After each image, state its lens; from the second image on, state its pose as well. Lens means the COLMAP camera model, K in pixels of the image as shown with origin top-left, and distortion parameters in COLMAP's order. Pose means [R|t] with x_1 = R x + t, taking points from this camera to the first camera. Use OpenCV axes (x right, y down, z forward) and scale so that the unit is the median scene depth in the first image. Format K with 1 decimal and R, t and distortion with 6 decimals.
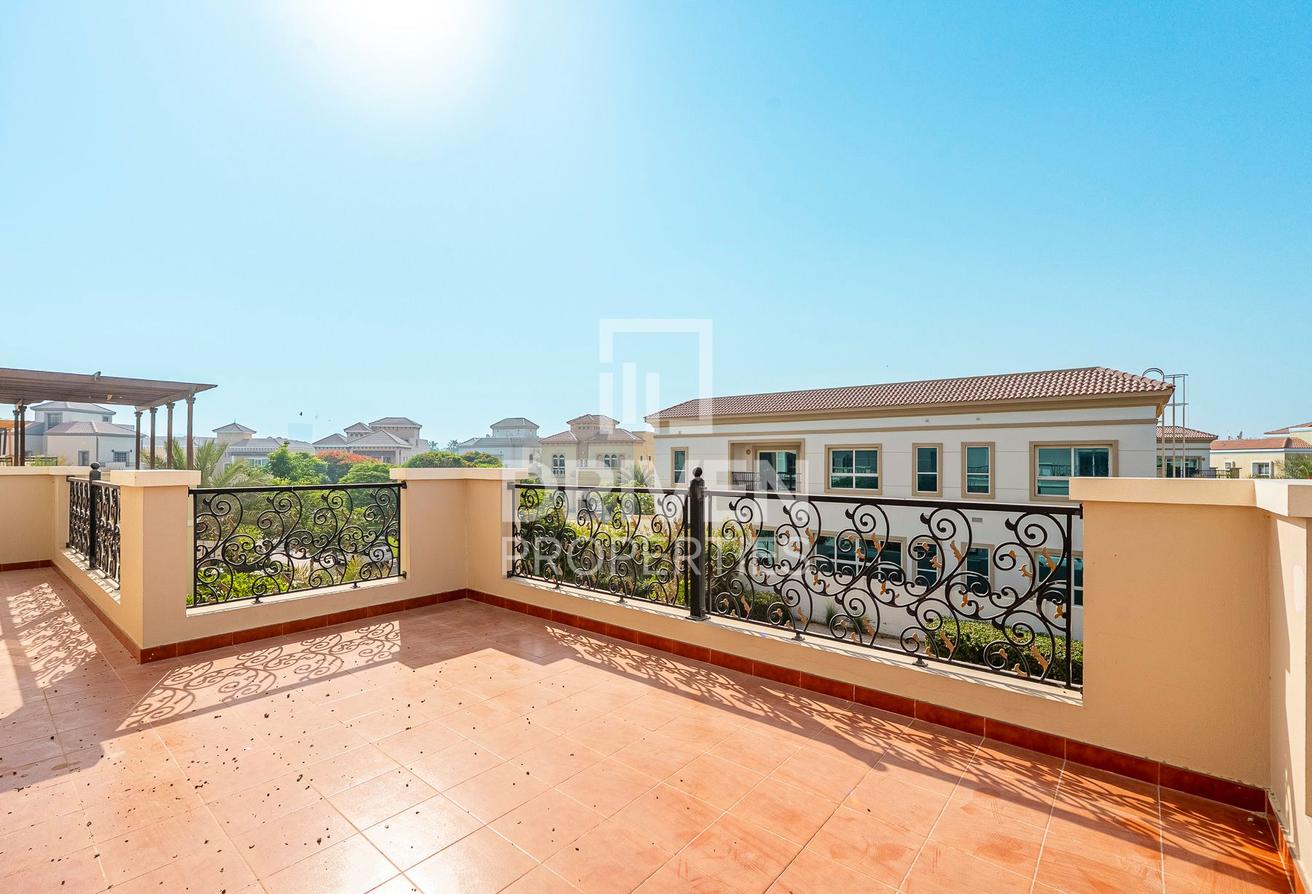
lens RADIAL K [[588.2, 0, 651.7], [0, 588.2, 459.6], [0, 0, 1]] dist [-0.002000, -0.000486]
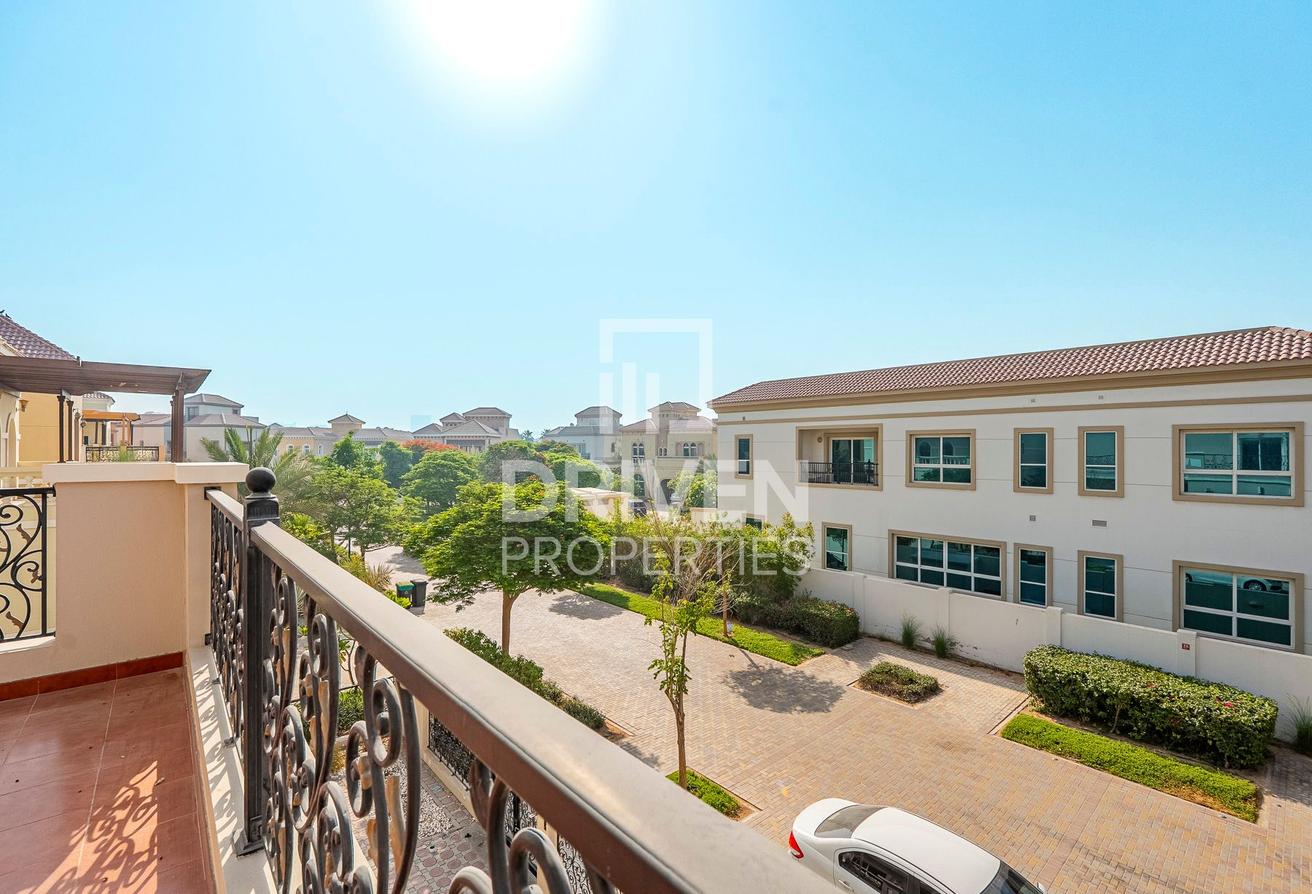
lens RADIAL K [[587.7, 0, 661.0], [0, 587.7, 449.1], [0, 0, 1]] dist [-0.000882, -0.000285]
pose [[0.989366, -0.000760, -0.145443, 0.067893], [0.000997, 0.999998, 0.001556, -0.000230], [0.145441, -0.001685, 0.989365, 0.104284]]
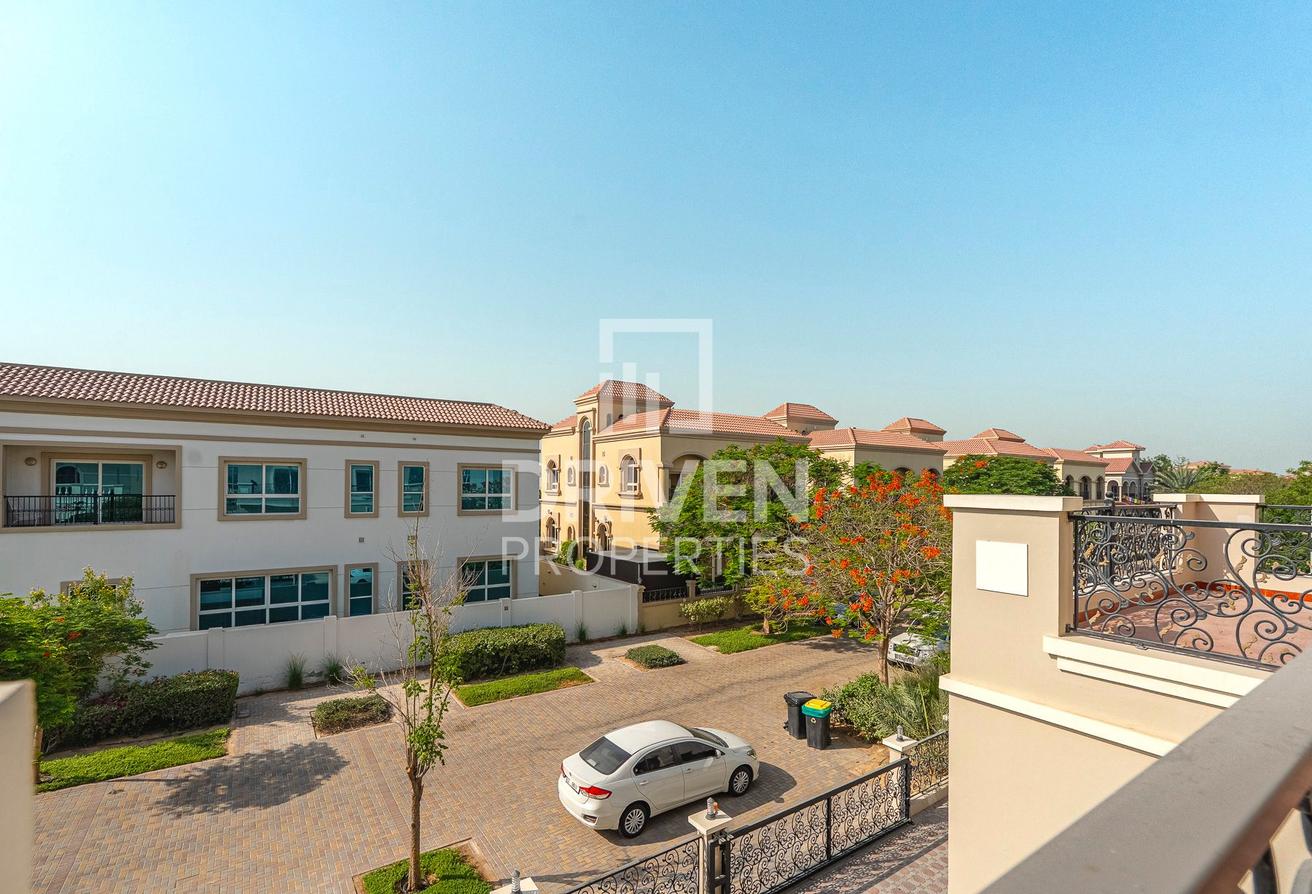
lens RADIAL K [[609.1, 0, 634.6], [0, 609.1, 479.6], [0, 0, 1]] dist [-0.000141, -0.000043]
pose [[0.268596, 0.003129, 0.963248, -0.318577], [-0.013305, 0.999911, 0.000461, -0.003491], [-0.963161, -0.012940, 0.268614, 0.300121]]
